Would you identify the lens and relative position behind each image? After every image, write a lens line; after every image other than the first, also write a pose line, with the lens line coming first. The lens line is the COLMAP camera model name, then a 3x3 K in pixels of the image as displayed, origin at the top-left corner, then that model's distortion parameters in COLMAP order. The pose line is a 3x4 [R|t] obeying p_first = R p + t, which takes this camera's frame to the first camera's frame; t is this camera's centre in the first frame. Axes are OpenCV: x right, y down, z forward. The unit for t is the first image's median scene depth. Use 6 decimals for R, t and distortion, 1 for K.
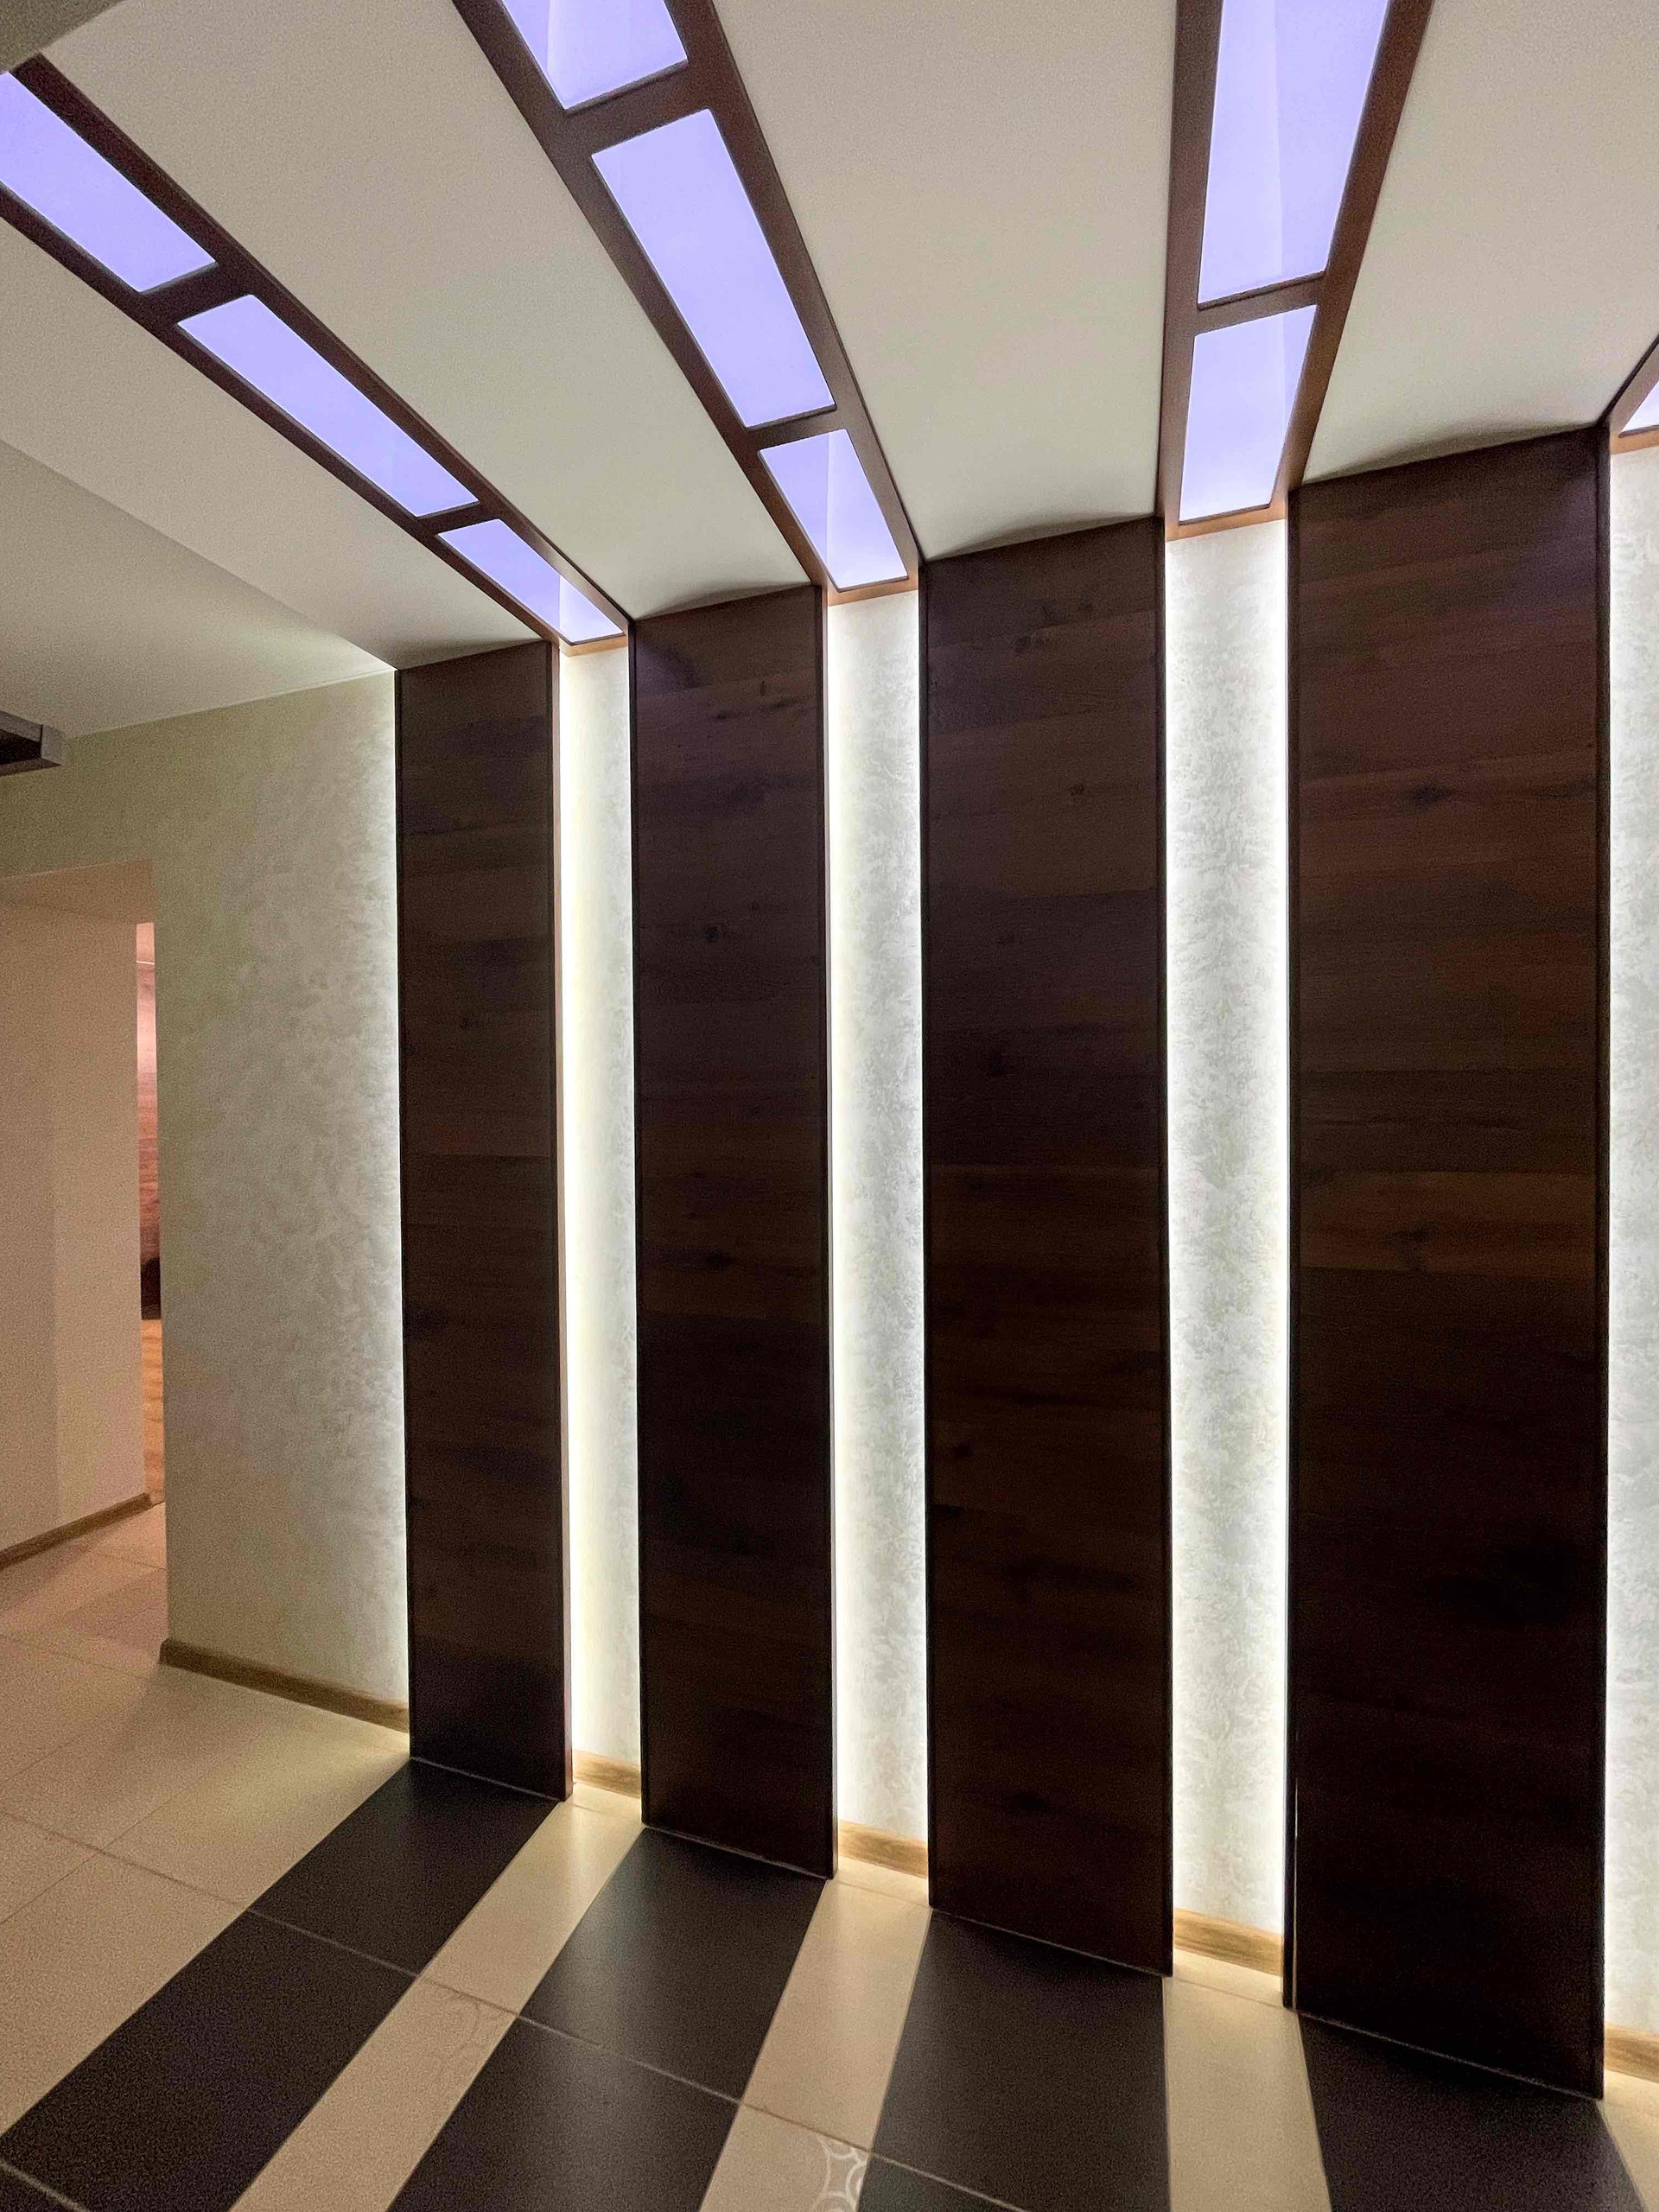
lens RADIAL K [[889.7, 0, 833.9], [0, 889.7, 1107.7], [0, 0, 1]] dist [-0.002926, -0.000732]
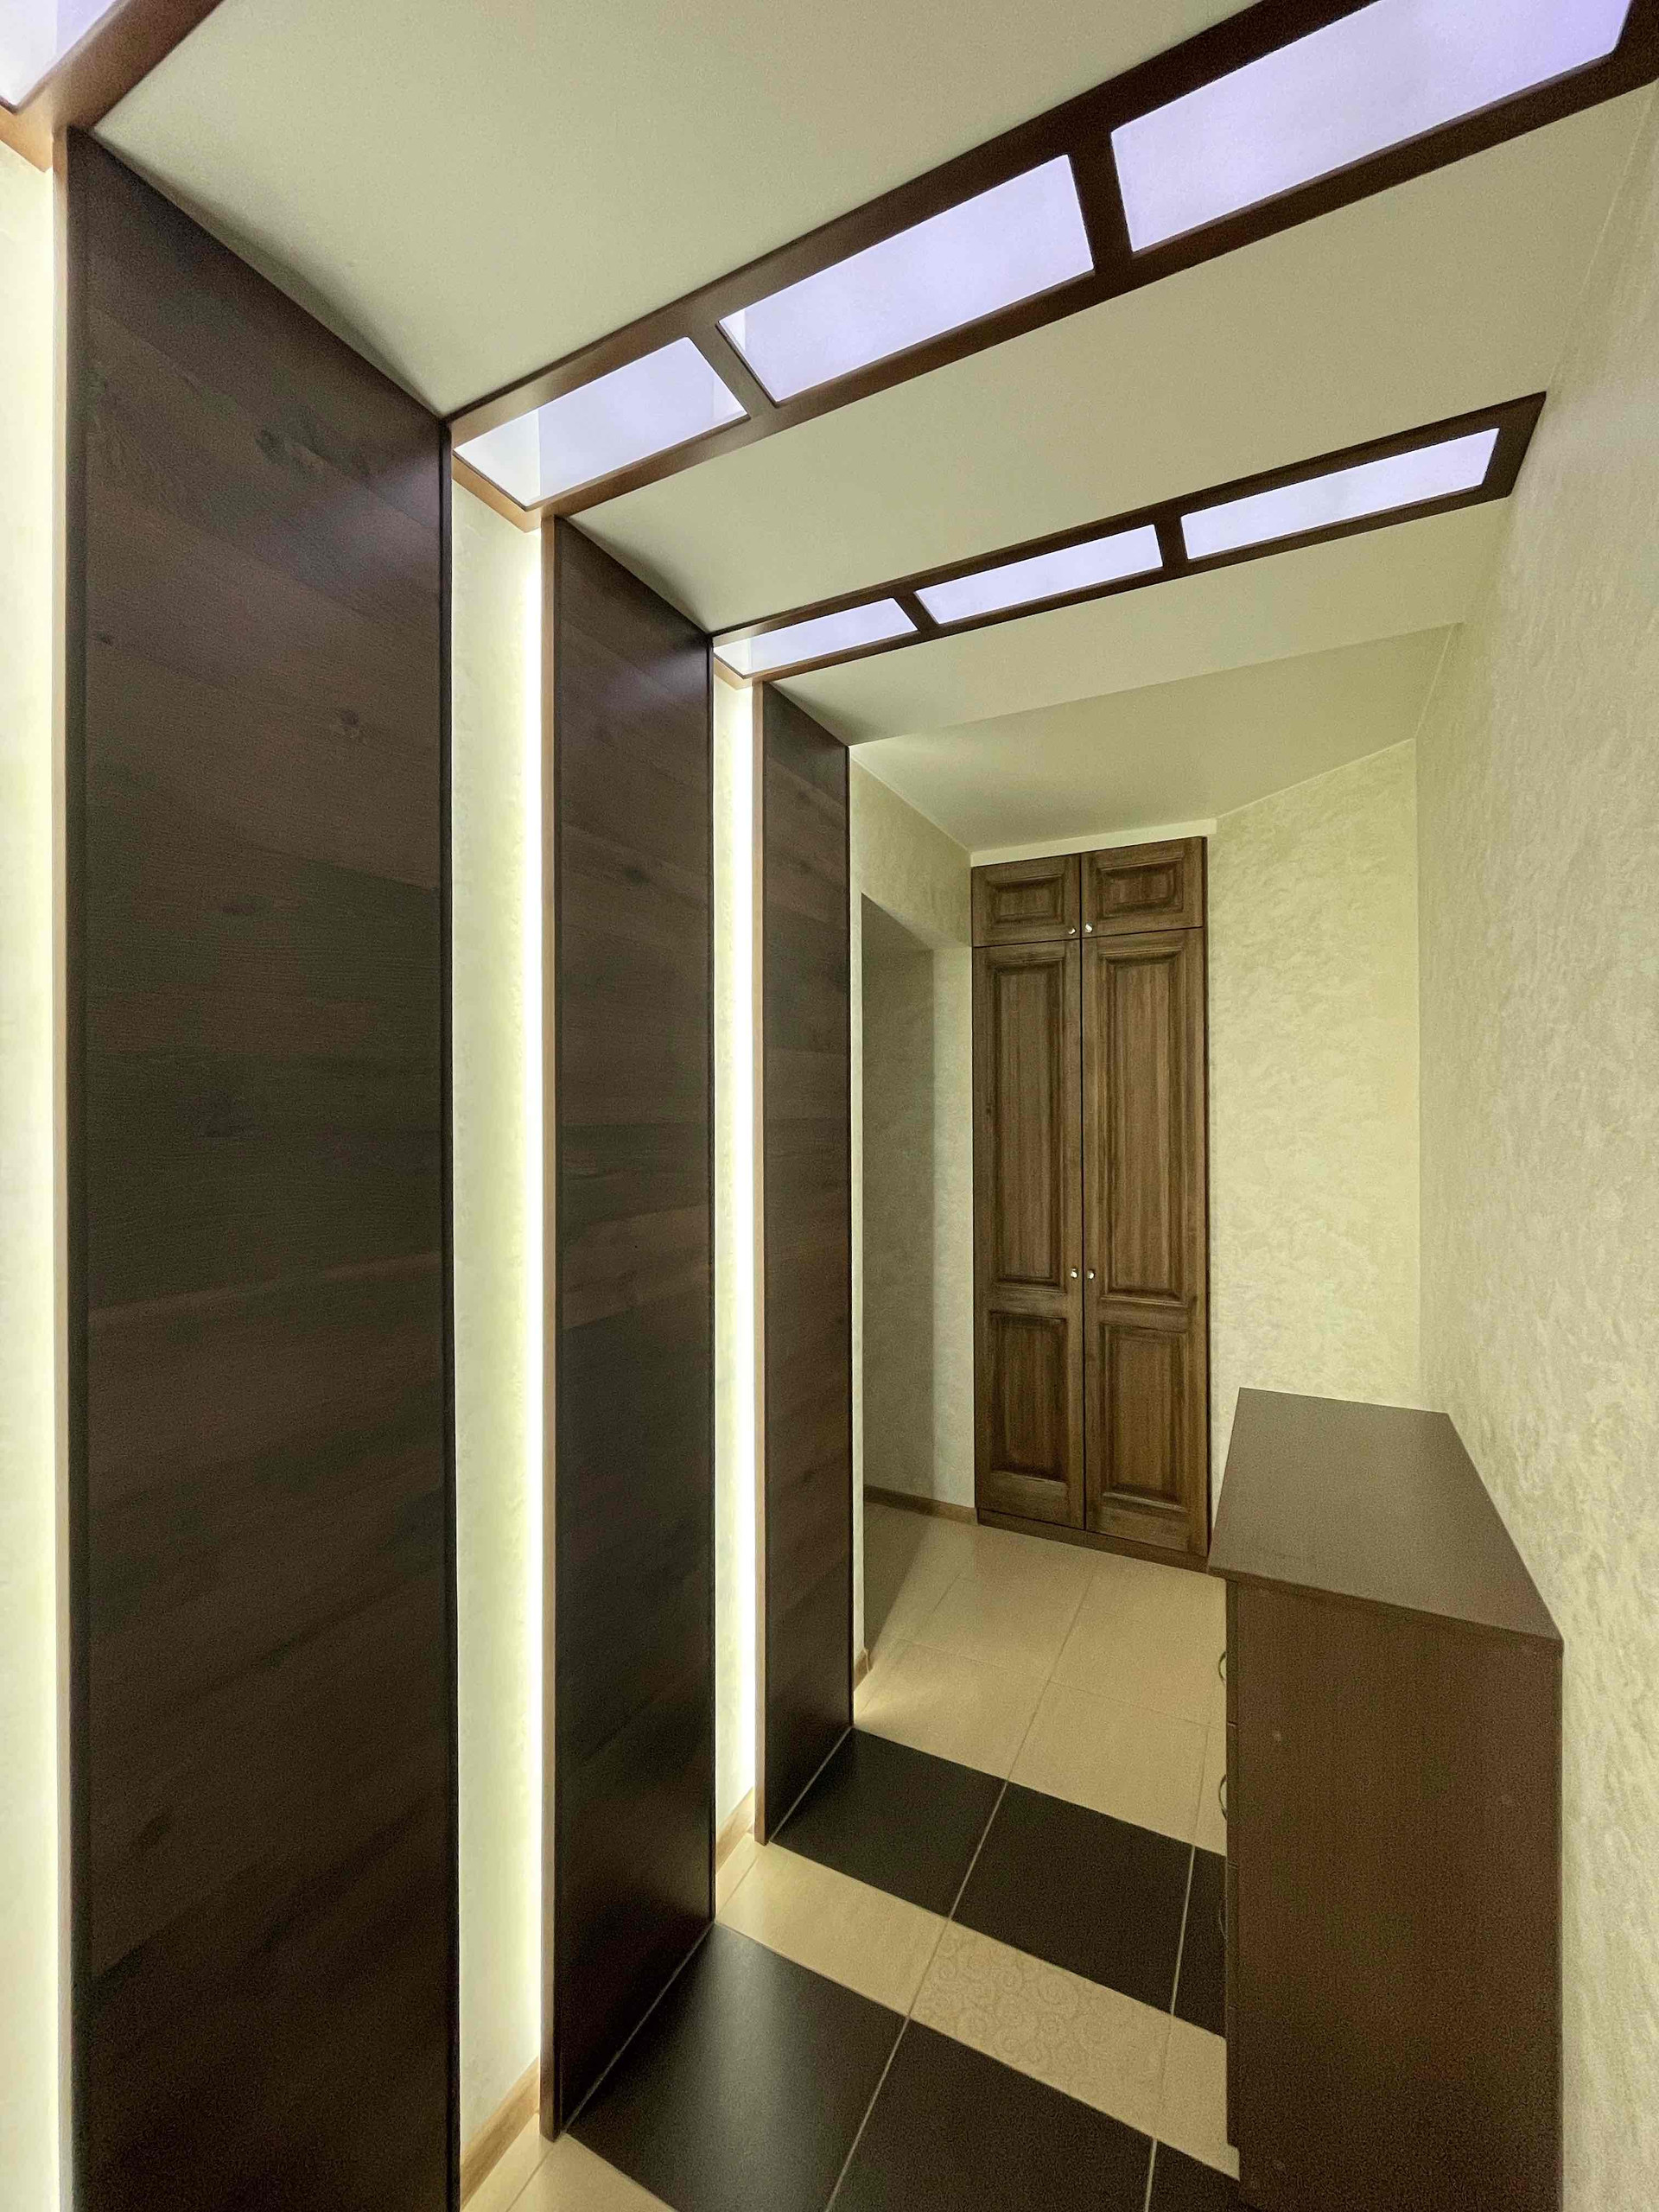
lens RADIAL K [[889.7, 0, 833.9], [0, 889.7, 1107.7], [0, 0, 1]] dist [-0.002926, -0.000732]
pose [[0.143236, 0.008629, 0.989651, -0.342591], [0.012199, 0.999871, -0.010484, -0.042442], [-0.989613, 0.013574, 0.143112, 0.522031]]
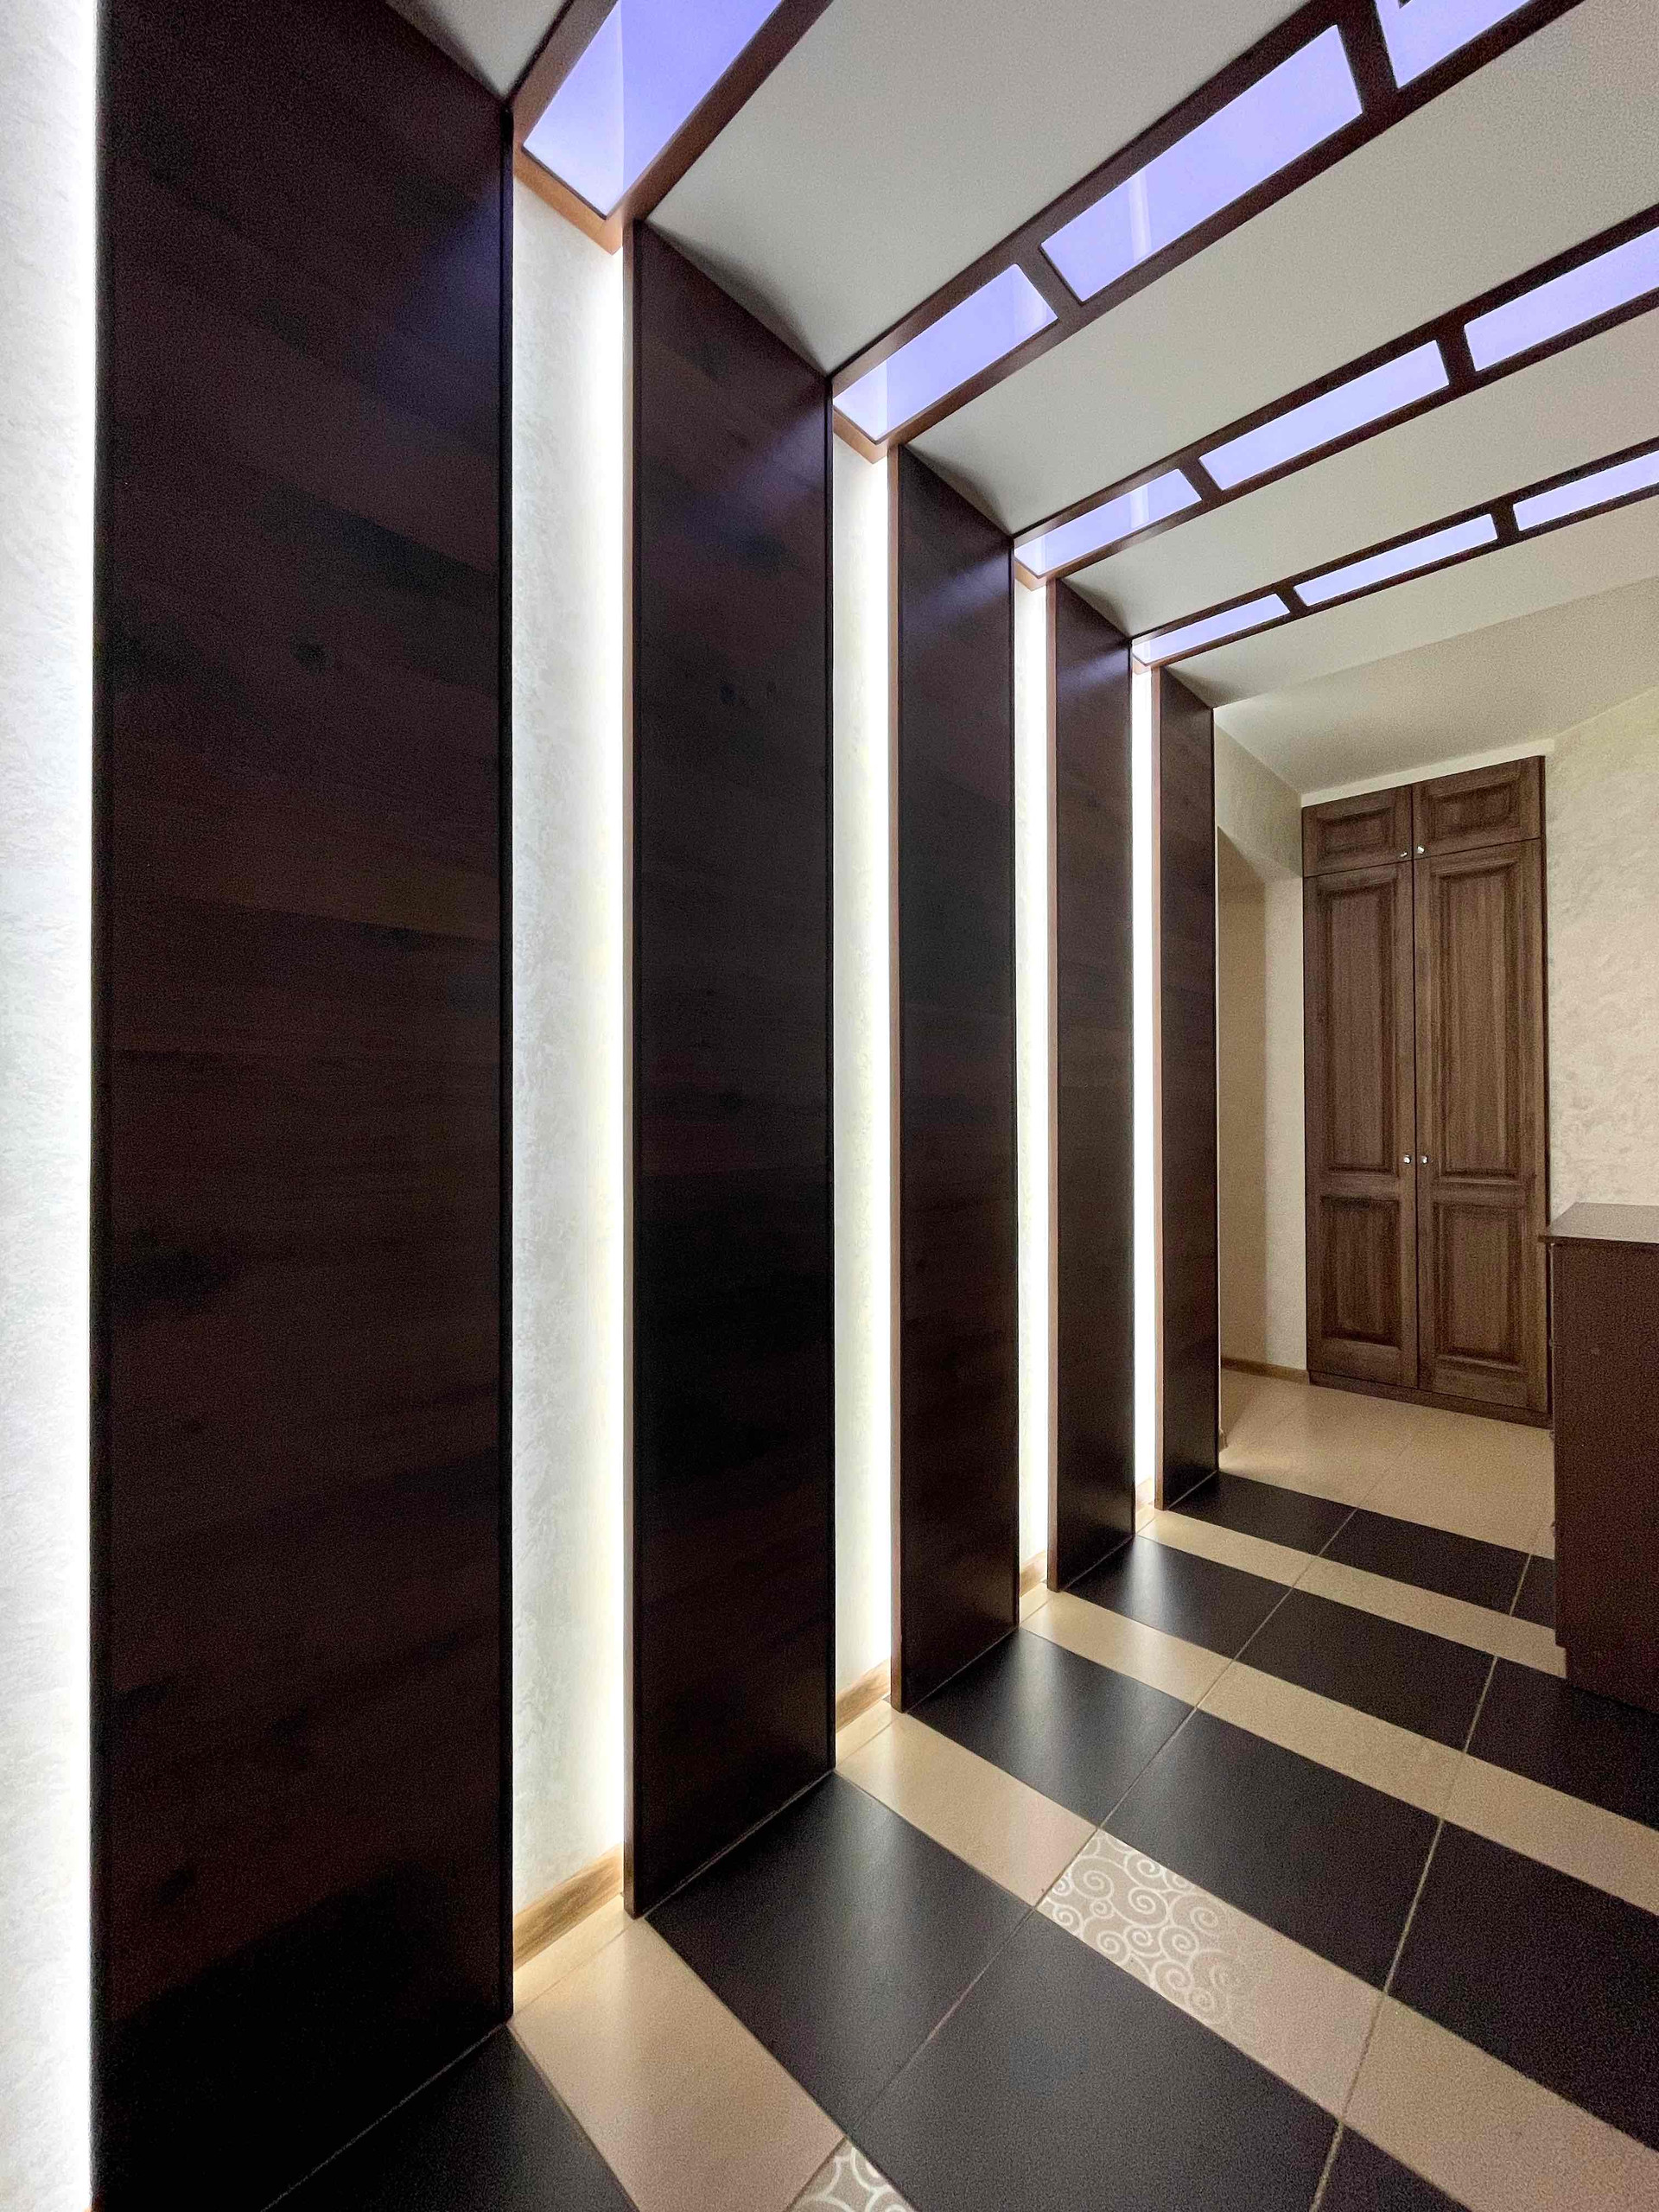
lens RADIAL K [[889.7, 0, 833.9], [0, 889.7, 1107.7], [0, 0, 1]] dist [-0.002926, -0.000732]
pose [[0.417805, 0.012768, 0.908447, -0.921697], [0.008639, 0.999800, -0.018026, 0.215144], [-0.908496, 0.015379, 0.417611, 0.653486]]
